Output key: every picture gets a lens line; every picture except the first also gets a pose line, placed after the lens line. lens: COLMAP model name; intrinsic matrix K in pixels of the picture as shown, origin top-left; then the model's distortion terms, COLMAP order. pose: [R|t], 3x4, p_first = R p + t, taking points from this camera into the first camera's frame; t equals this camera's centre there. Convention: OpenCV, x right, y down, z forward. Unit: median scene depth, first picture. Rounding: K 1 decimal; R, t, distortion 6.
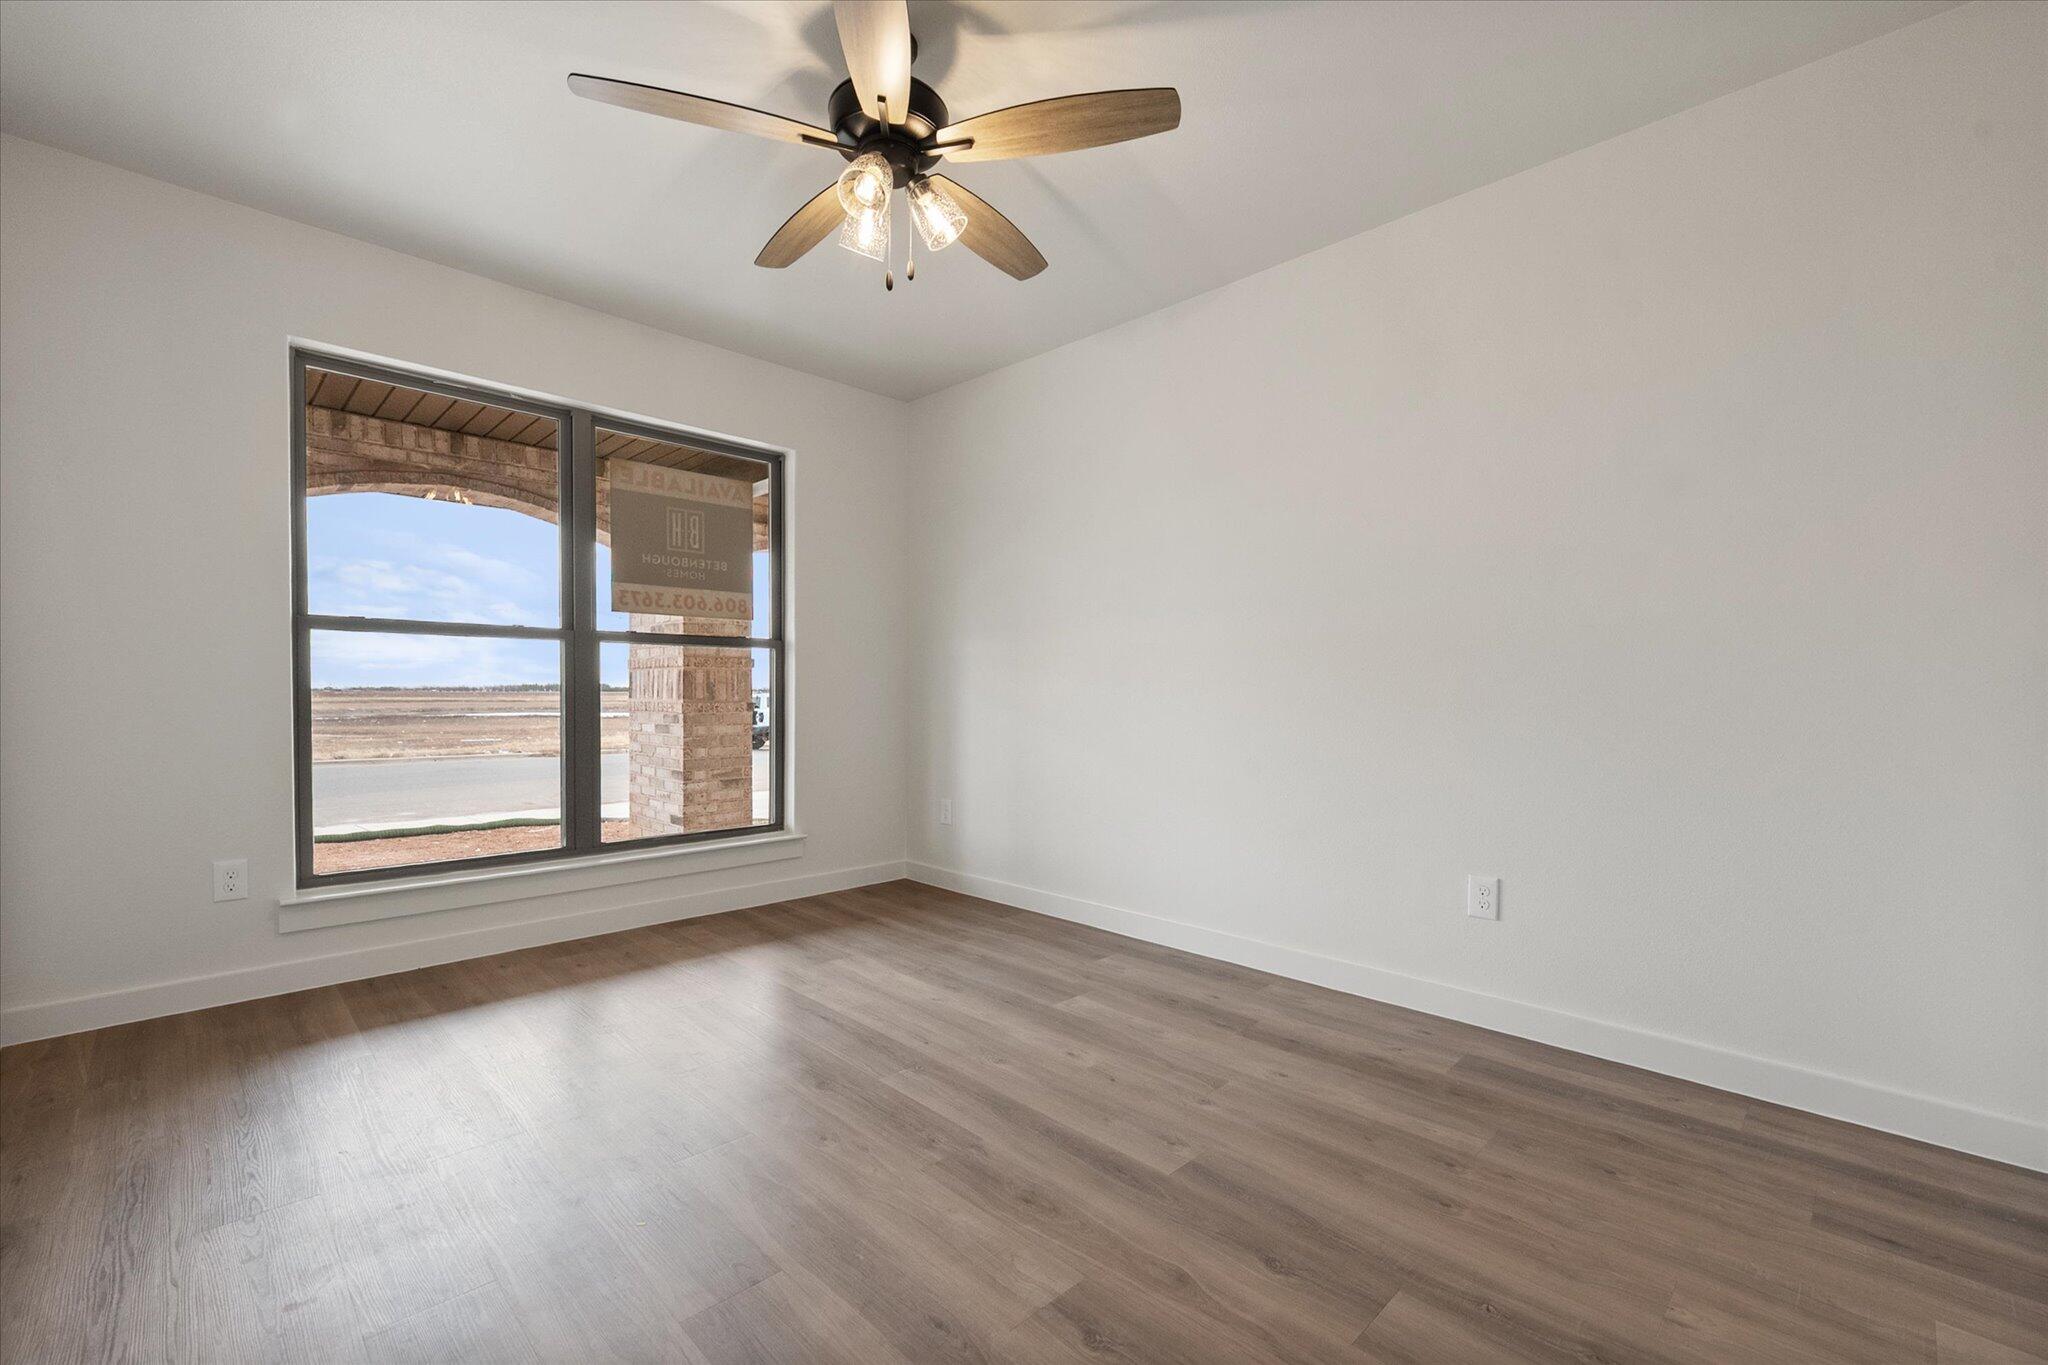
lens RADIAL K [[868.1, 0, 1032.4], [0, 868.1, 705.7], [0, 0, 1]] dist [0.000131, -0.000048]
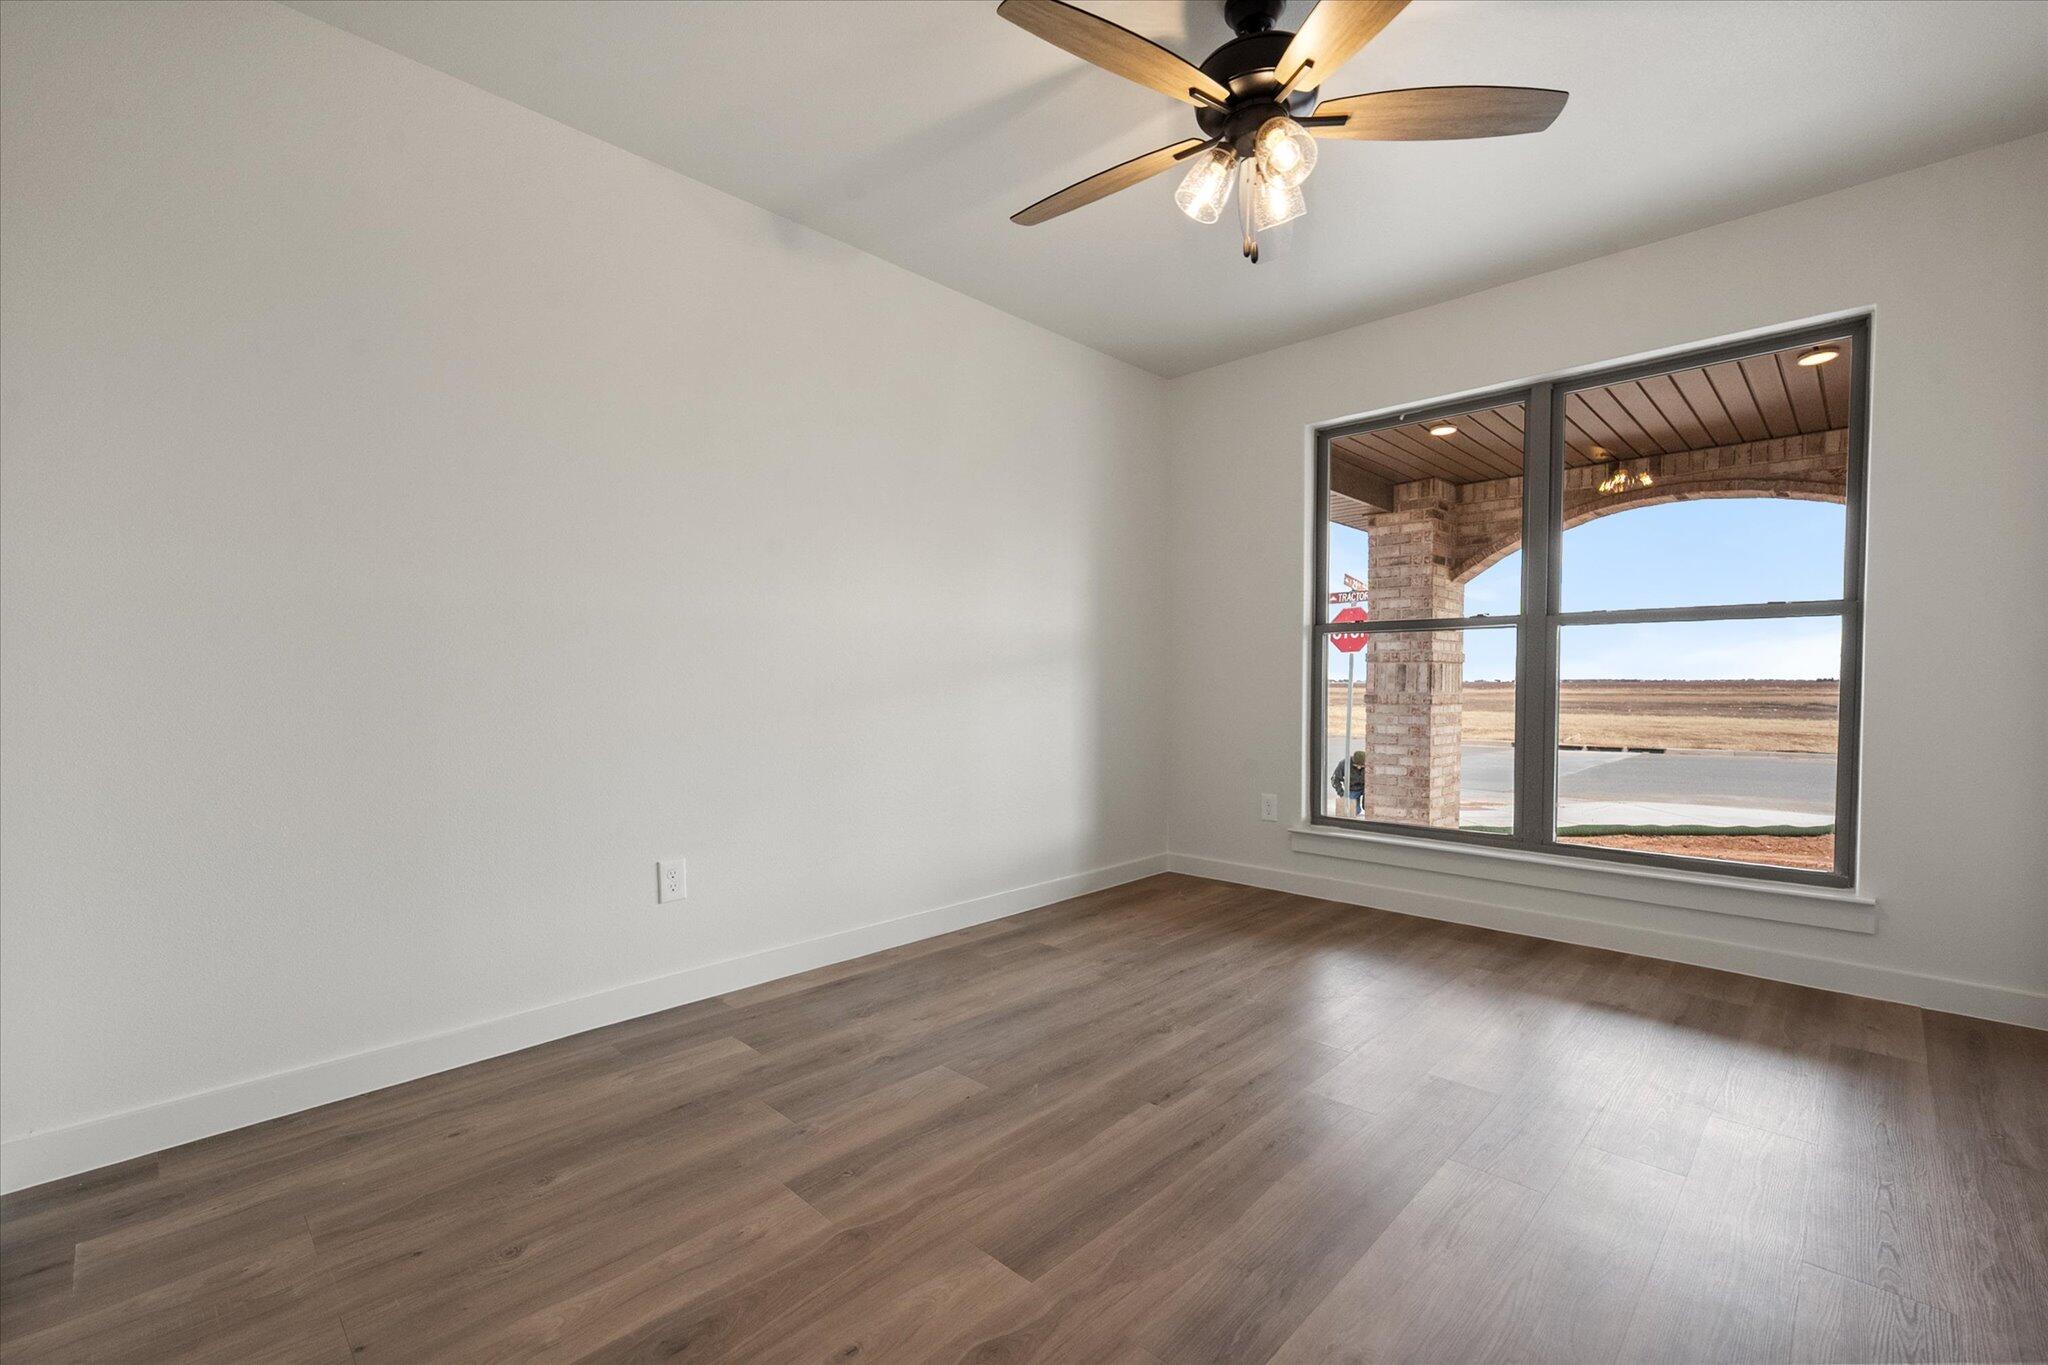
lens RADIAL K [[868.1, 0, 1032.4], [0, 868.1, 705.7], [0, 0, 1]] dist [0.000131, -0.000048]
pose [[0.023663, 0.025105, -0.999405, 0.425813], [-0.011975, 0.999620, 0.024827, -0.004967], [0.999648, 0.011380, 0.023955, 0.424037]]
